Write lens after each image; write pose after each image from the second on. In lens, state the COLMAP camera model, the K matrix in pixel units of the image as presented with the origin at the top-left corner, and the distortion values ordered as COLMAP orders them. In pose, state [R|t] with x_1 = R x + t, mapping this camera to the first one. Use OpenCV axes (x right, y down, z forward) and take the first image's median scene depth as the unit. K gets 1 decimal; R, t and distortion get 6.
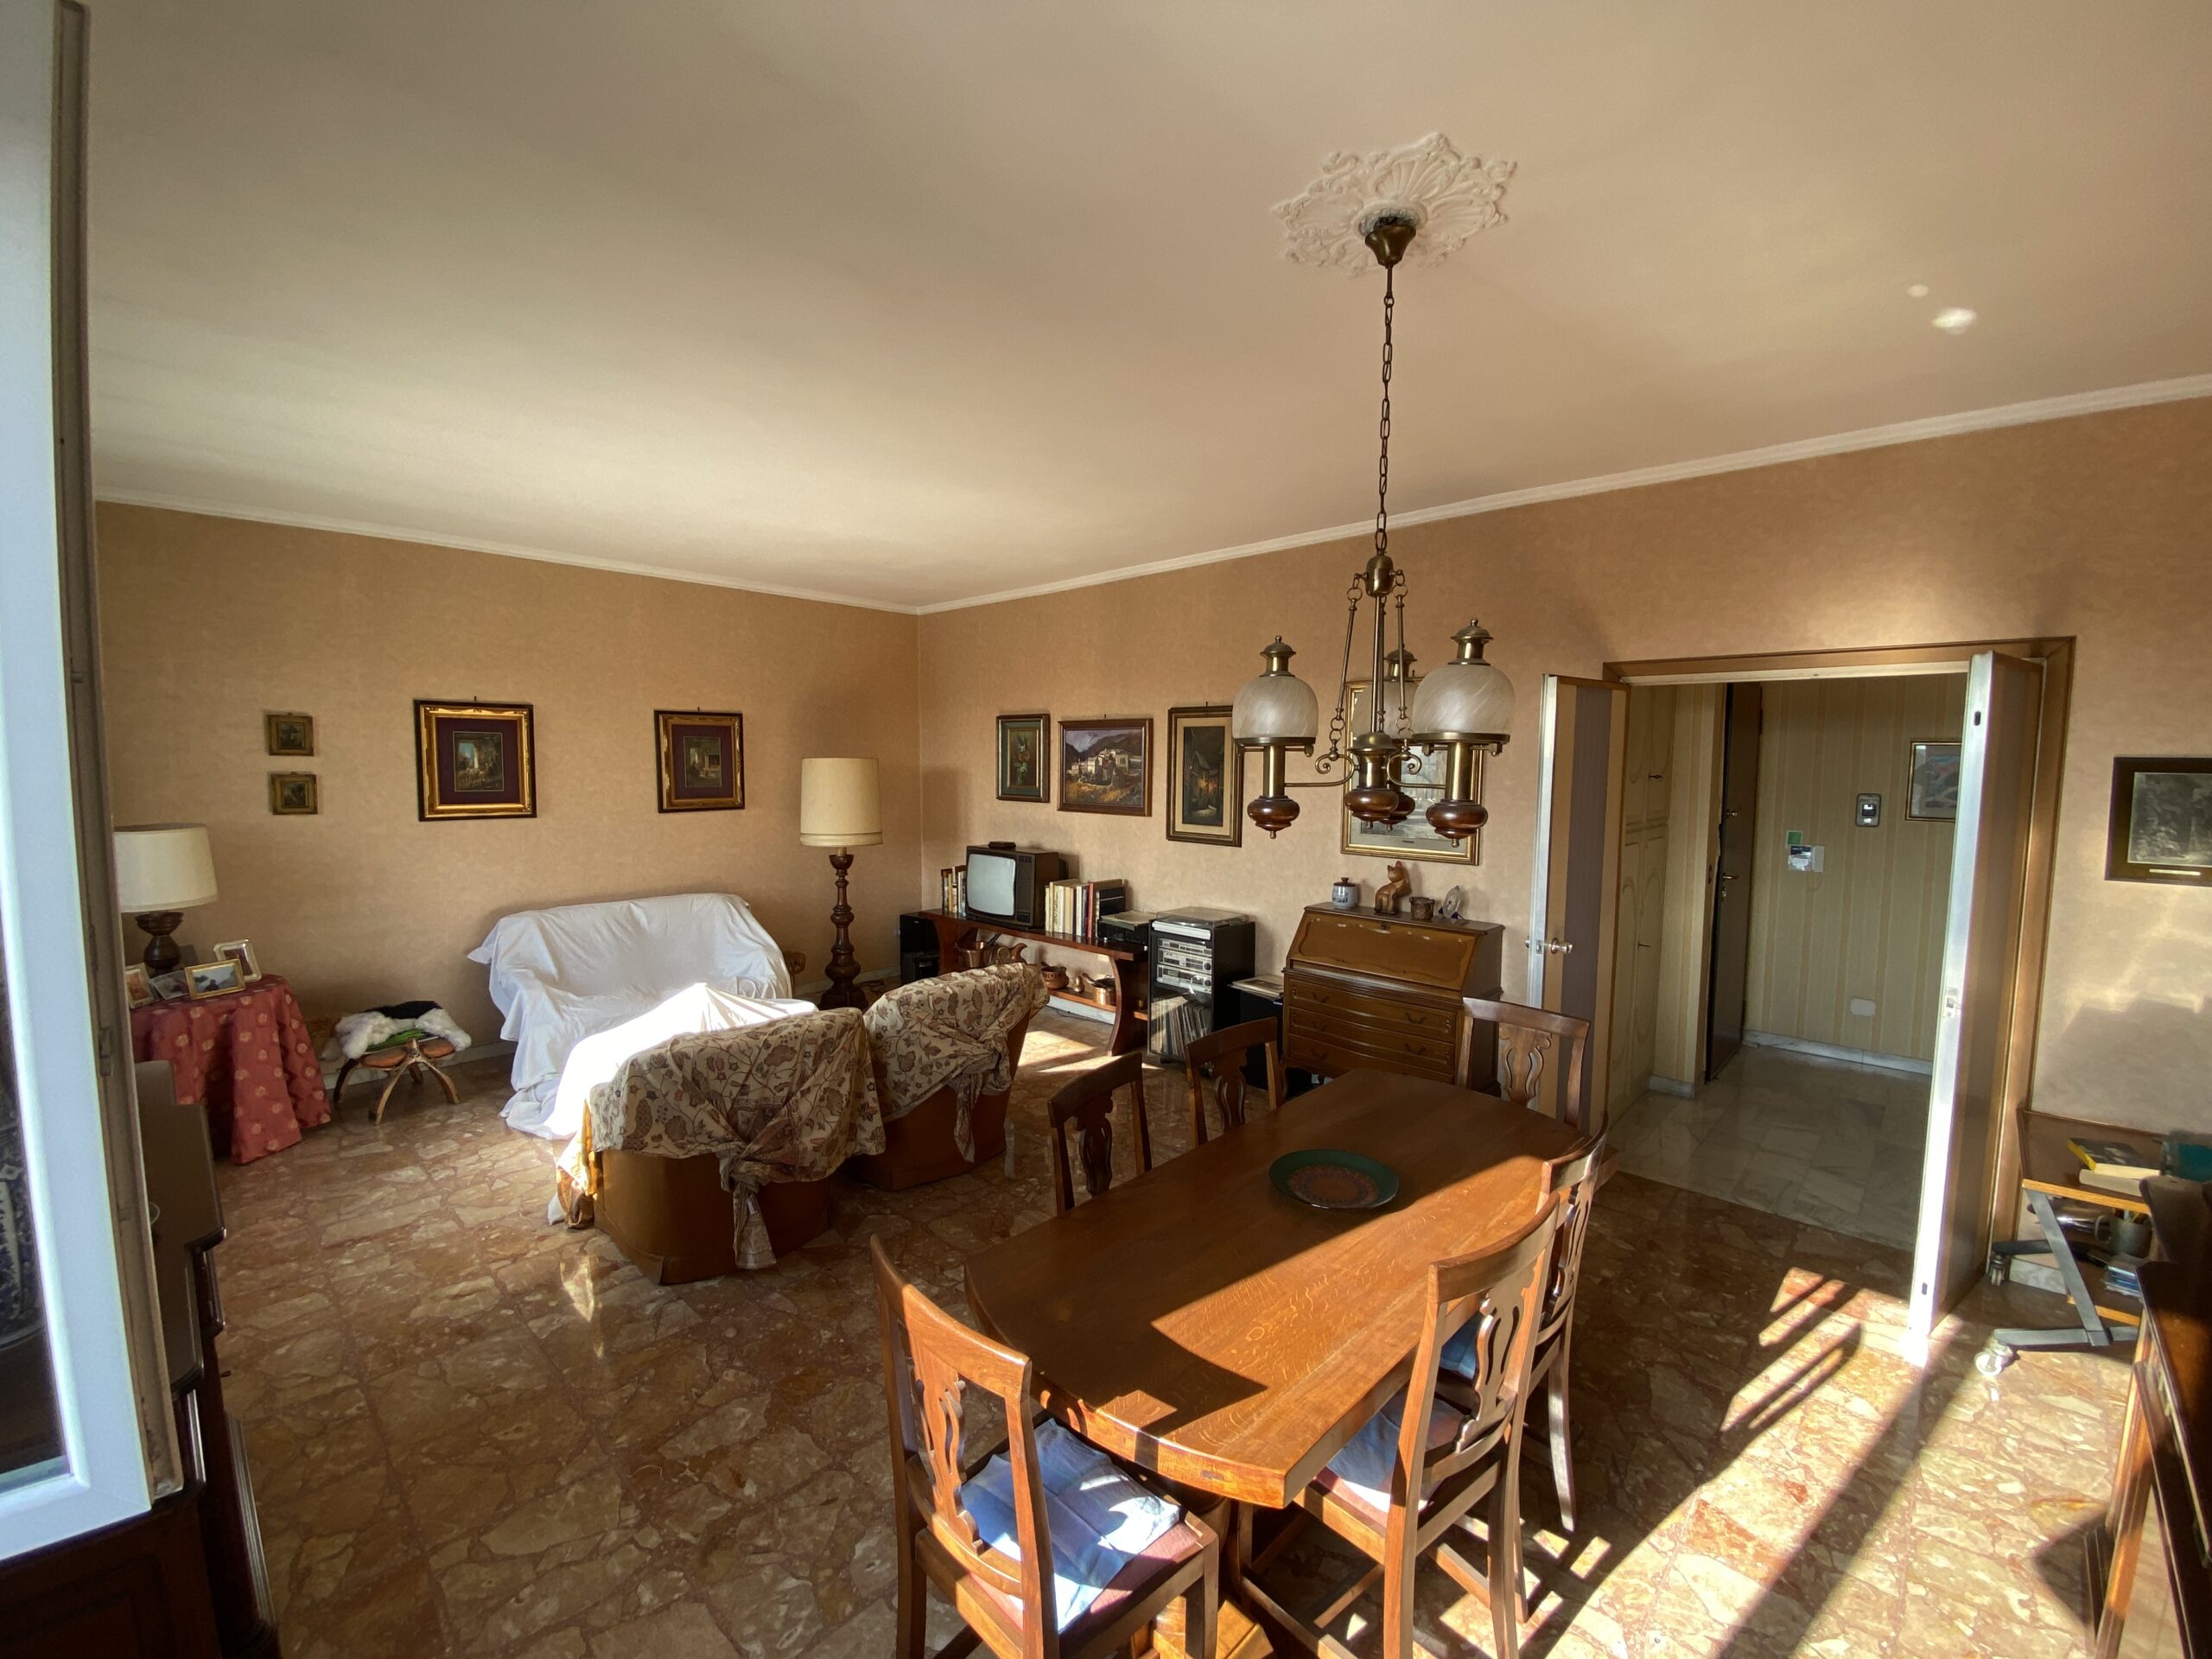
lens RADIAL K [[888.8, 0, 1109.0], [0, 888.8, 830.1], [0, 0, 1]] dist [0.017917, -0.000005]
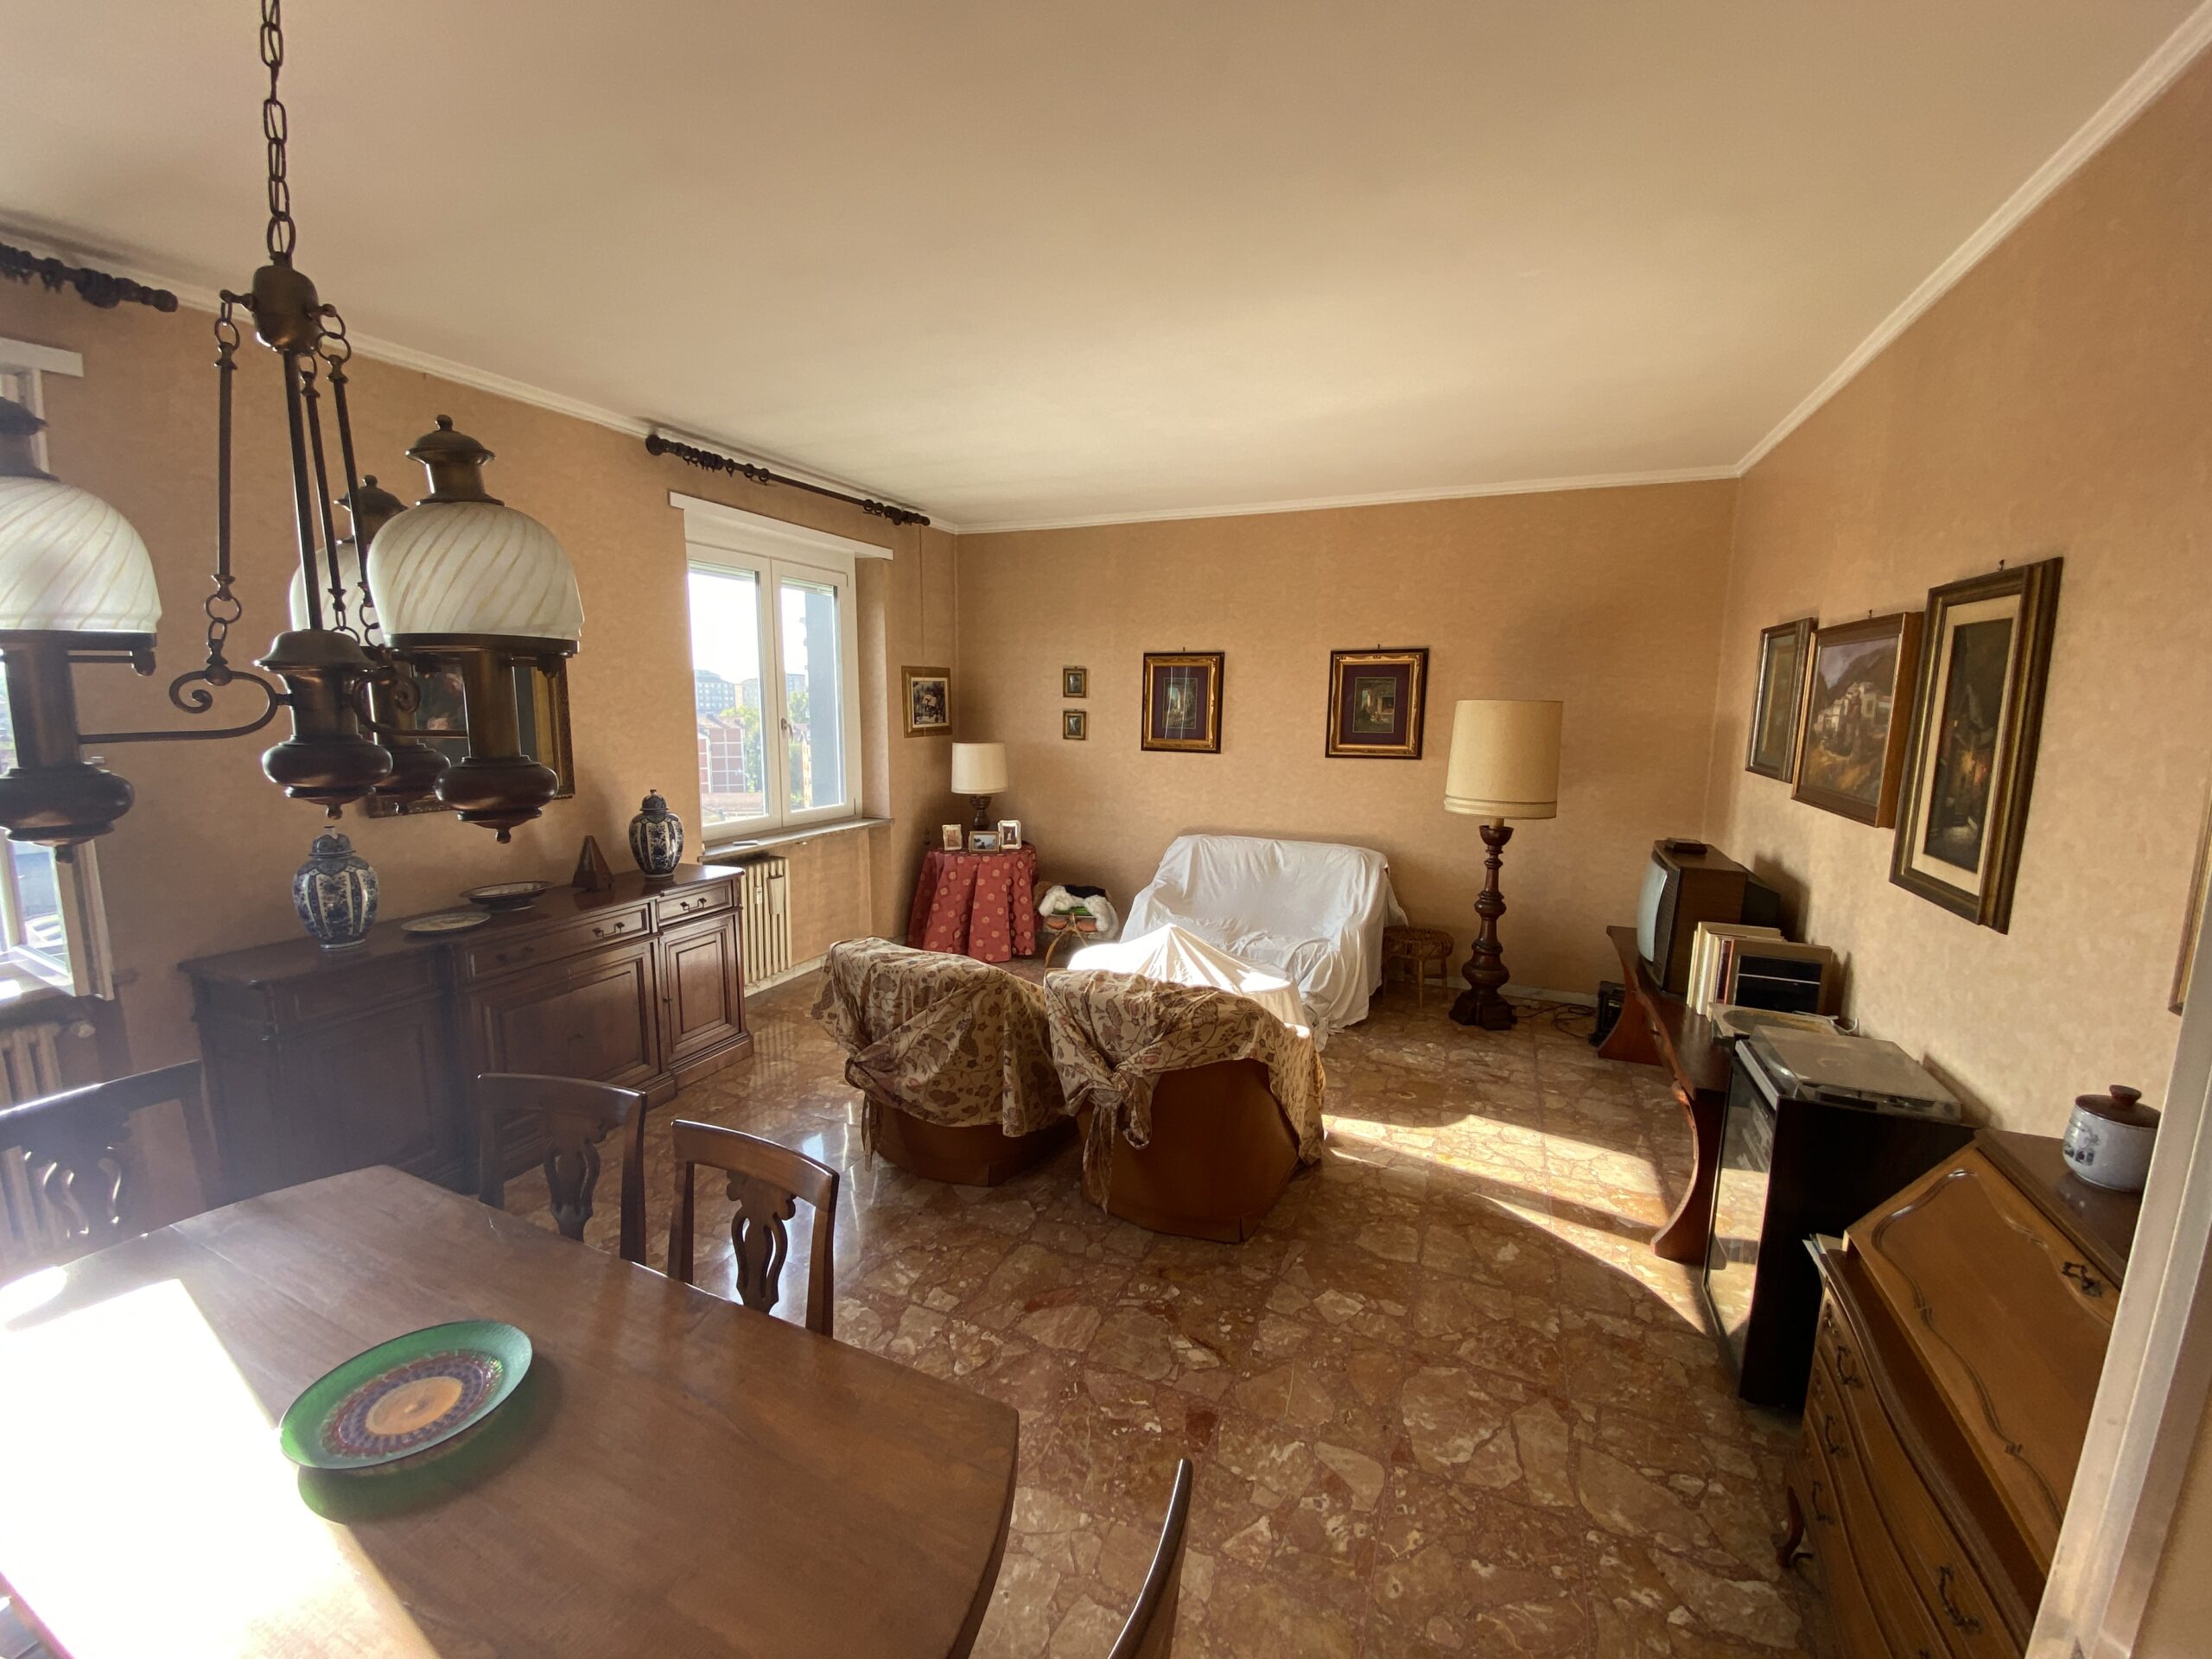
lens RADIAL K [[888.8, 0, 1103.1], [0, 888.8, 842.7], [0, 0, 1]] dist [0.017917, -0.000005]
pose [[0.343854, 0.151266, -0.926759, 0.348960], [-0.084679, 0.987914, 0.129829, -0.034960], [0.935197, 0.033835, 0.352507, 0.464725]]
